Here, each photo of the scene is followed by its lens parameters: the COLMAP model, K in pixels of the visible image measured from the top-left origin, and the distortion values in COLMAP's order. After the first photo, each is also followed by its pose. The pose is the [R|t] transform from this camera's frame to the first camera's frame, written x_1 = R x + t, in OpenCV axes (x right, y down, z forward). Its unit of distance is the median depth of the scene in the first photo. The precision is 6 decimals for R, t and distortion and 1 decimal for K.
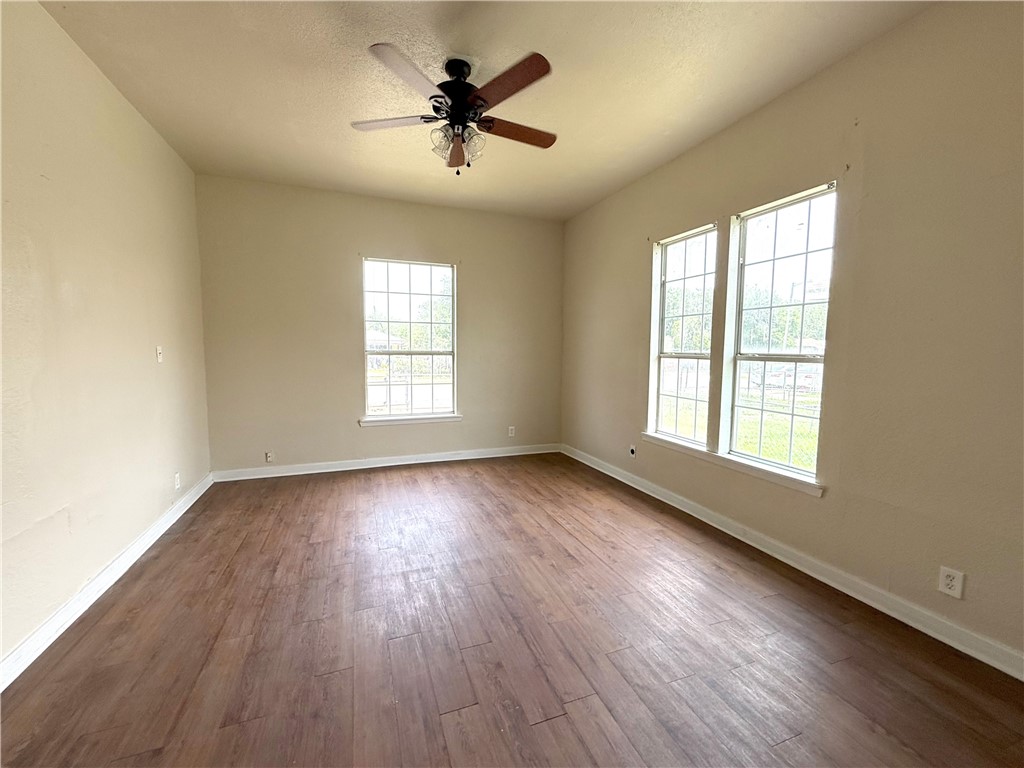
lens RADIAL K [[412.9, 0, 523.7], [0, 412.9, 383.2], [0, 0, 1]] dist [-0.001096, 0.000054]
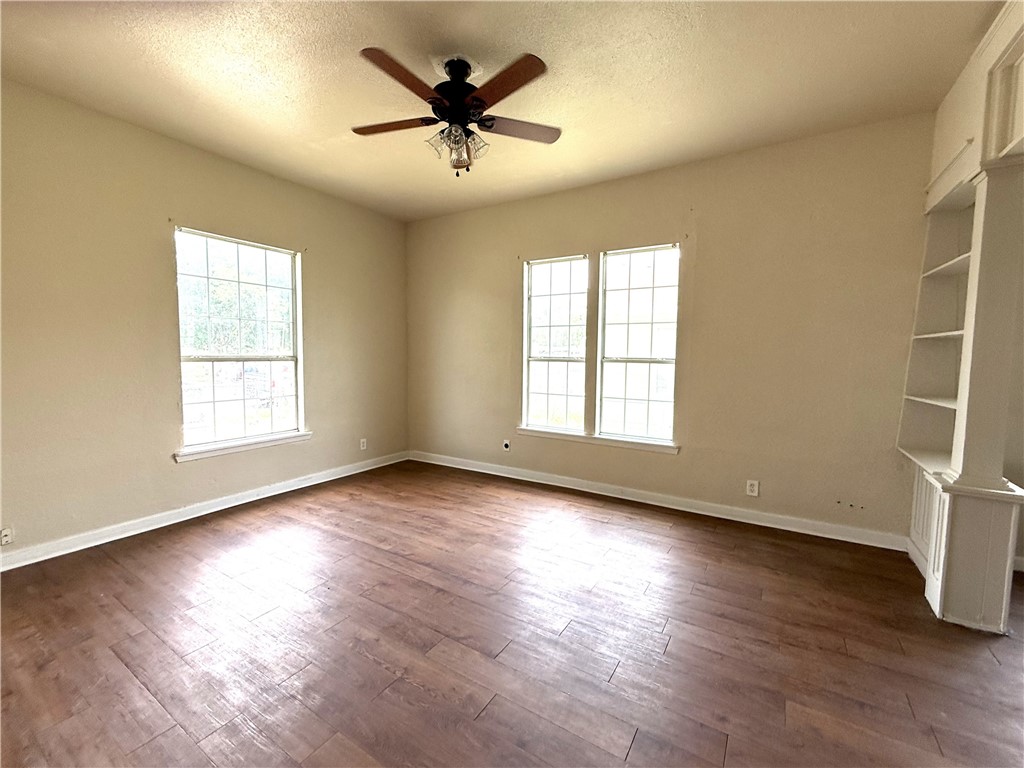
lens RADIAL K [[412.9, 0, 523.7], [0, 412.9, 383.2], [0, 0, 1]] dist [-0.001096, 0.000054]
pose [[0.803730, -0.044207, 0.593350, -0.385440], [0.048037, 0.998802, 0.009347, -0.011978], [-0.593052, 0.020990, 0.804891, 0.082009]]
